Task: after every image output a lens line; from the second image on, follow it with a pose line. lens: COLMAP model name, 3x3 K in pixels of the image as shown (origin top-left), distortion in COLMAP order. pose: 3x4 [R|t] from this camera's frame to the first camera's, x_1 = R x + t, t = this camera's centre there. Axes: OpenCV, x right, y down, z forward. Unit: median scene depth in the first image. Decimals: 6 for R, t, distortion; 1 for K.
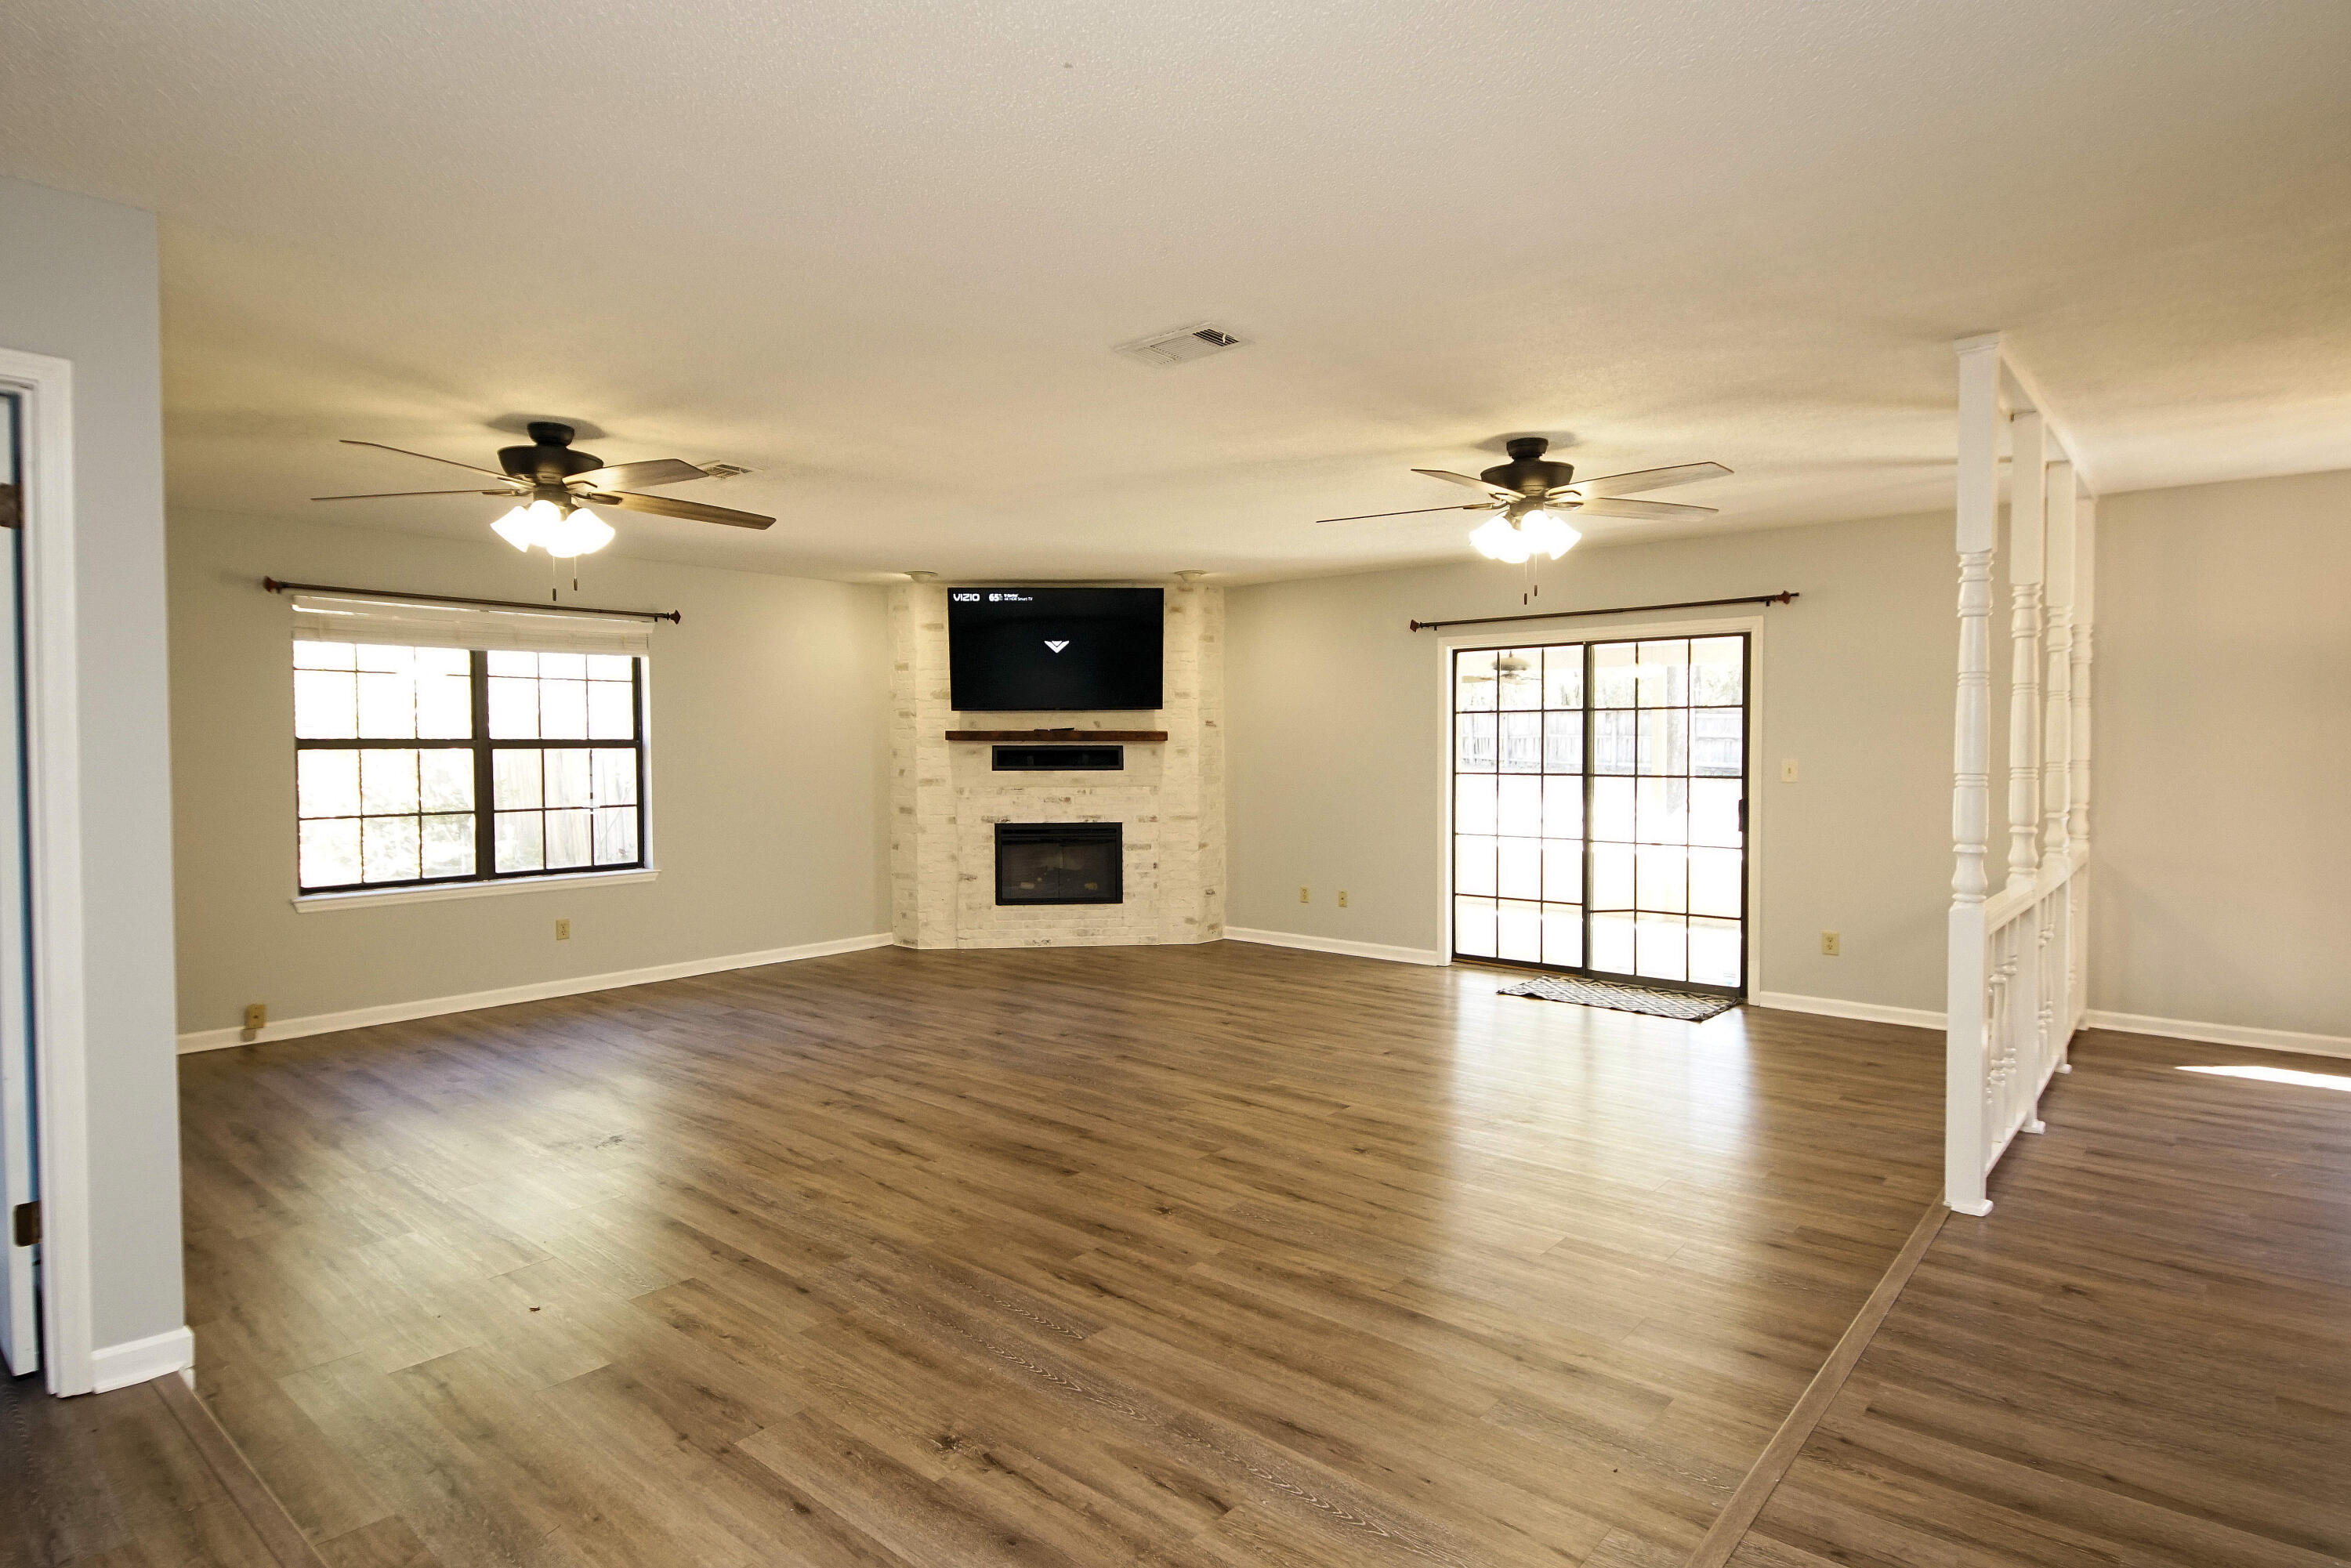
lens RADIAL K [[1257.7, 0, 1148.2], [0, 1257.7, 778.2], [0, 0, 1]] dist [0.034898, -0.030152]
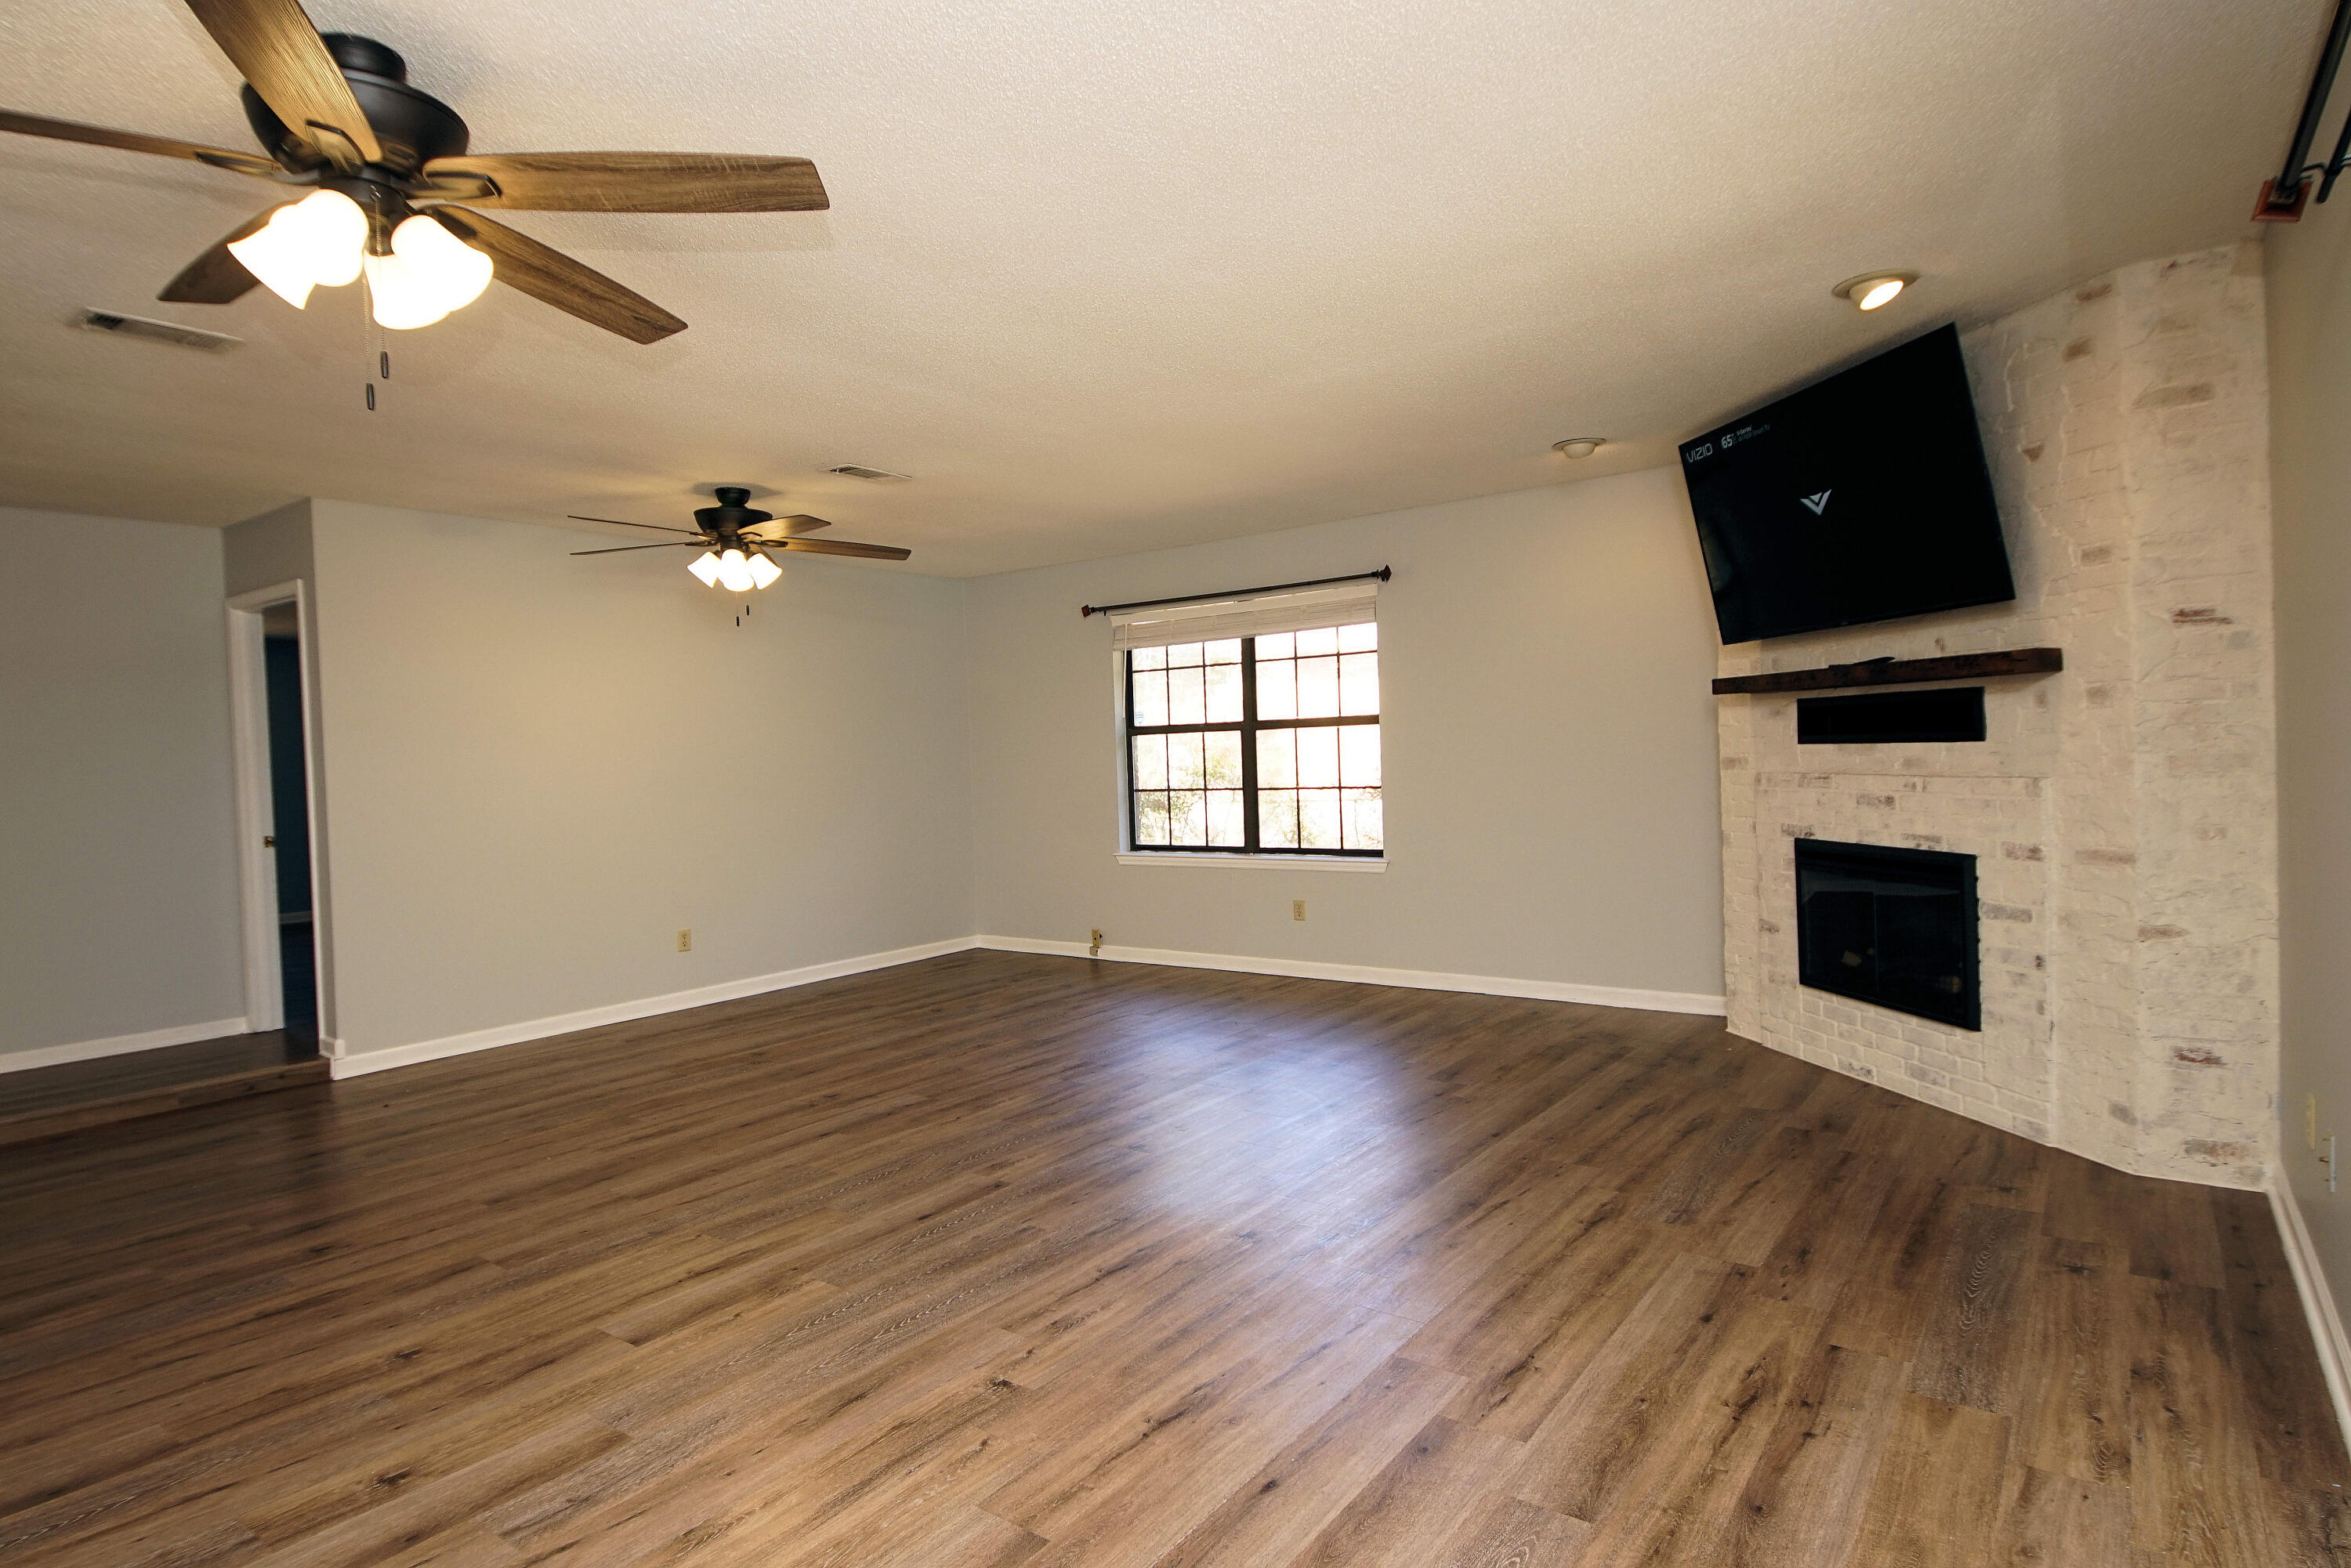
lens RADIAL K [[1257.7, 0, 1148.2], [0, 1257.7, 778.2], [0, 0, 1]] dist [0.034898, -0.030152]
pose [[0.069784, 0.021963, -0.997320, 0.496047], [0.008999, 0.999703, 0.022645, -0.007151], [0.997522, -0.010555, 0.069566, 0.791100]]
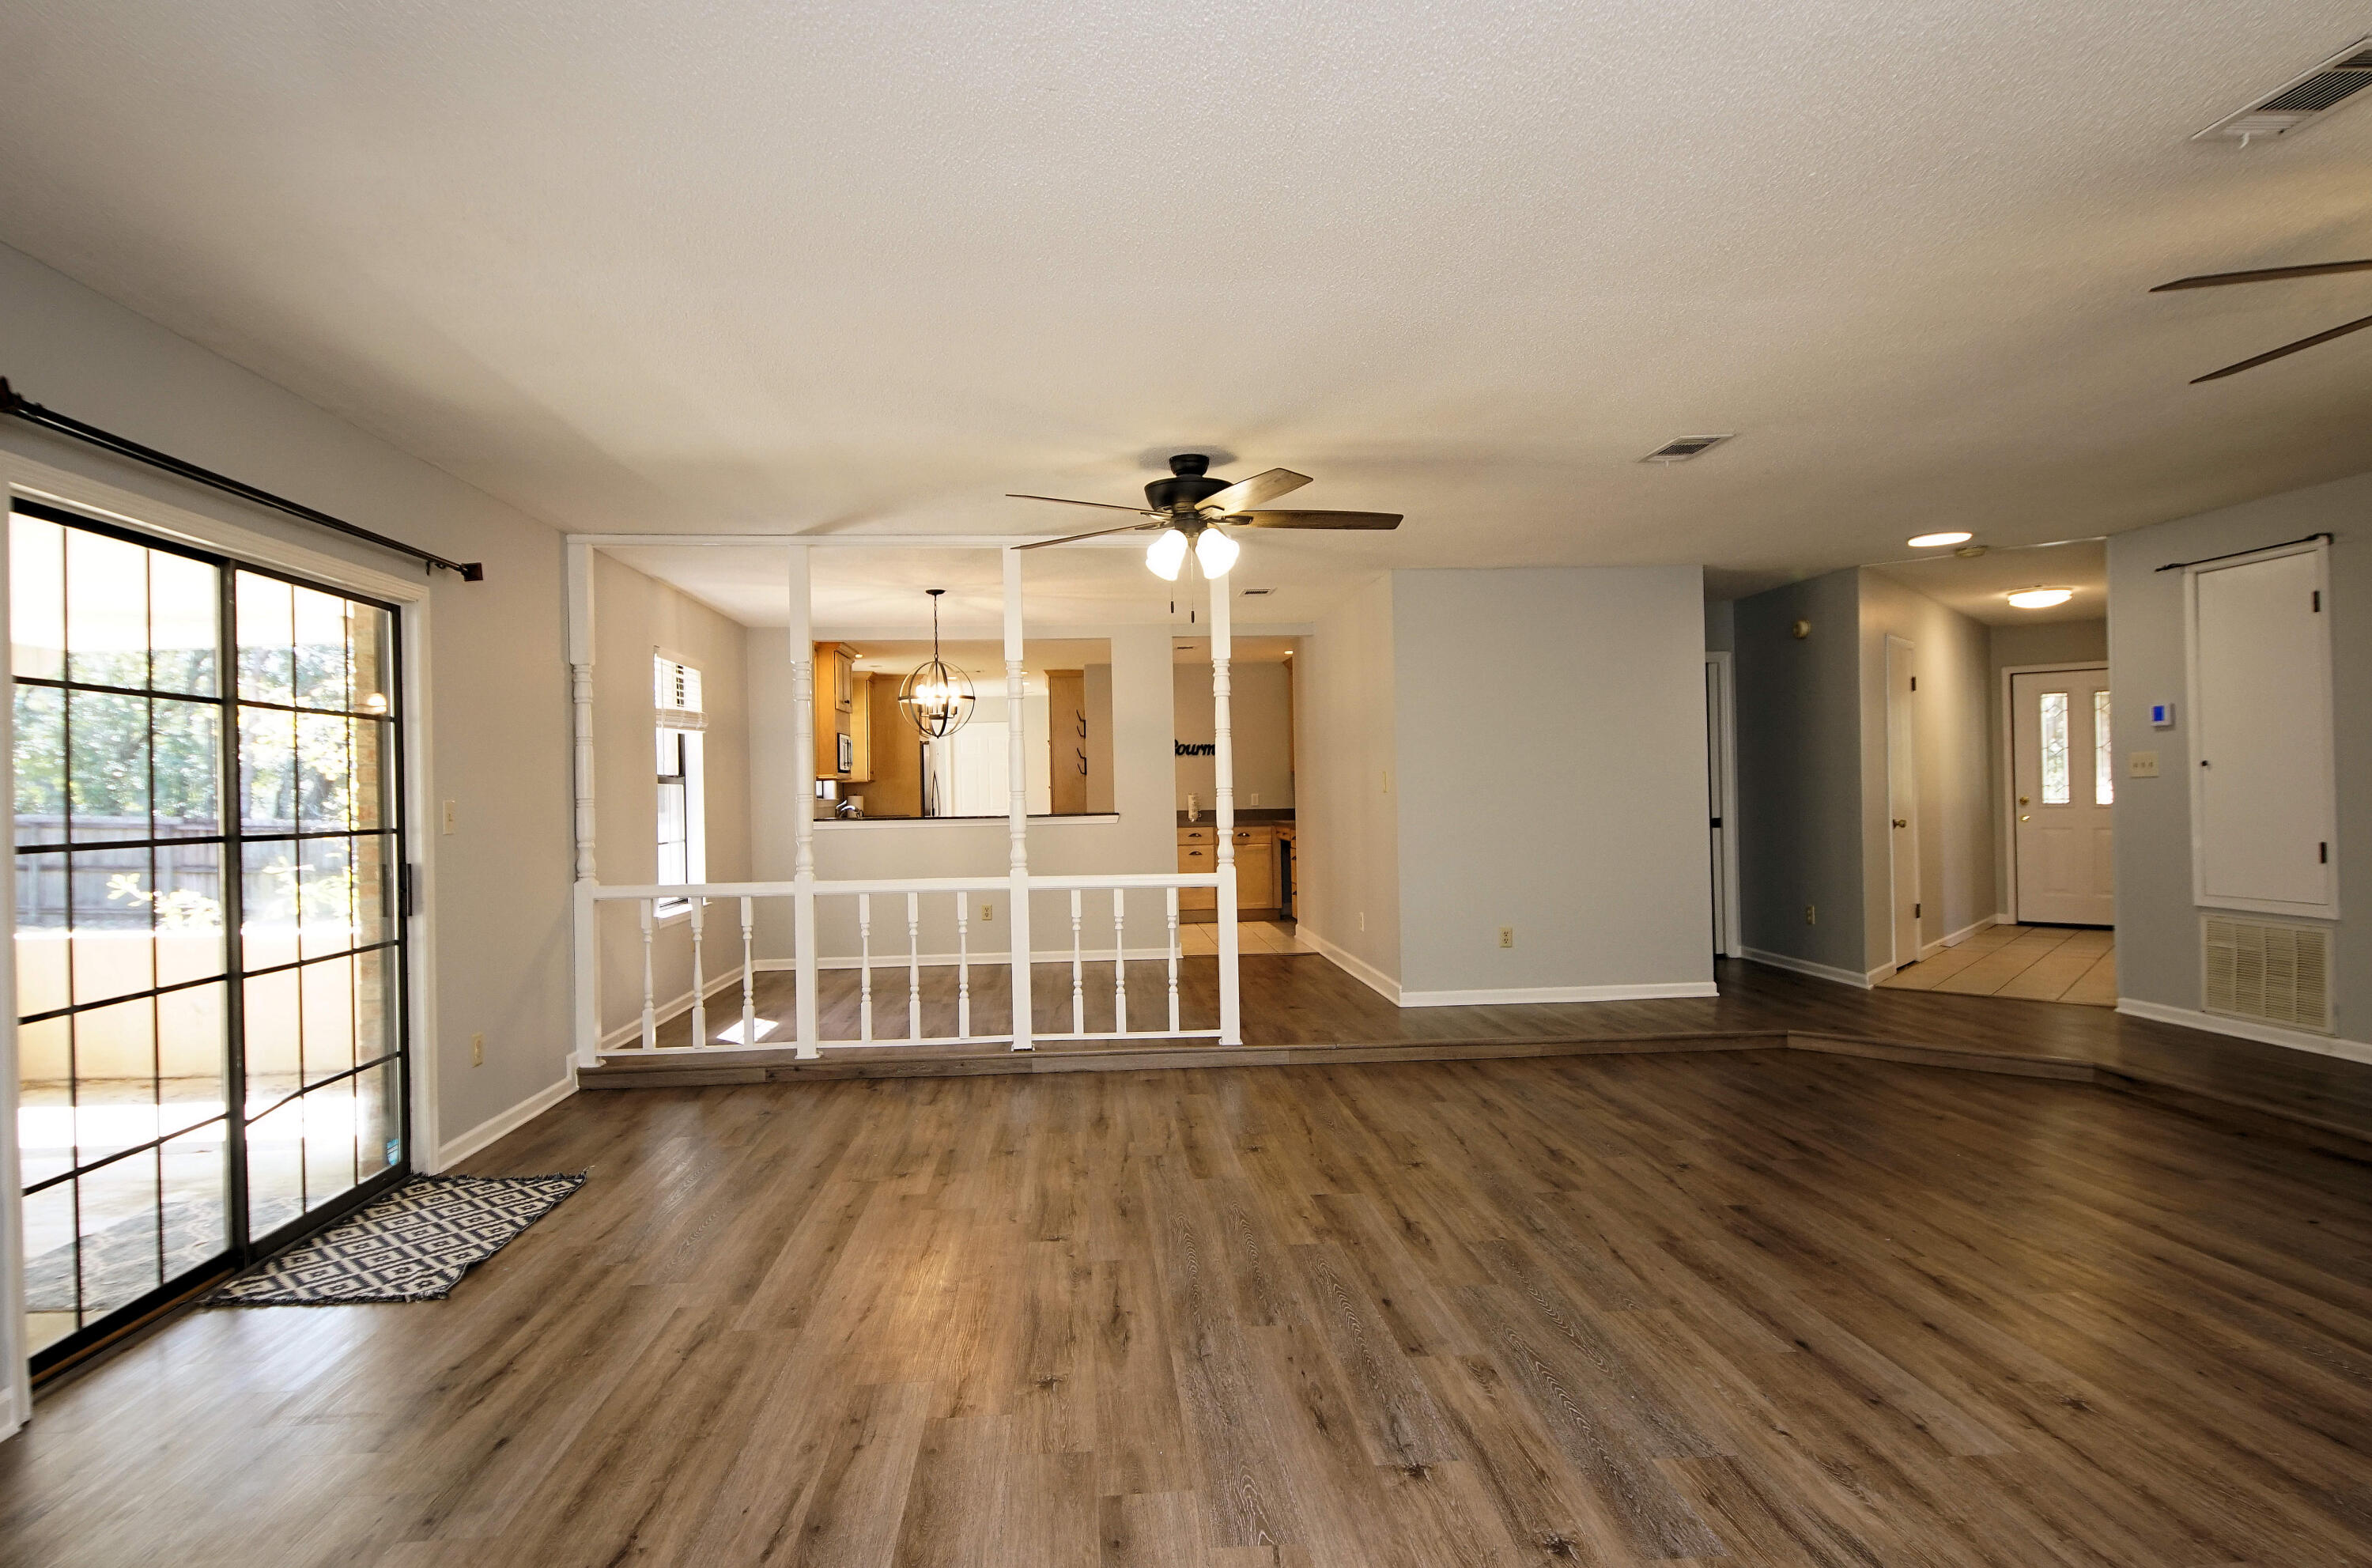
lens RADIAL K [[1300.2, 0, 1165.8], [0, 1300.2, 770.4], [0, 0, 1]] dist [0.033044, -0.030853]
pose [[-0.711468, 0.027574, 0.702177, -0.251090], [0.039305, 0.999227, 0.000587, -0.014832], [-0.701618, 0.028017, -0.712002, 1.103702]]
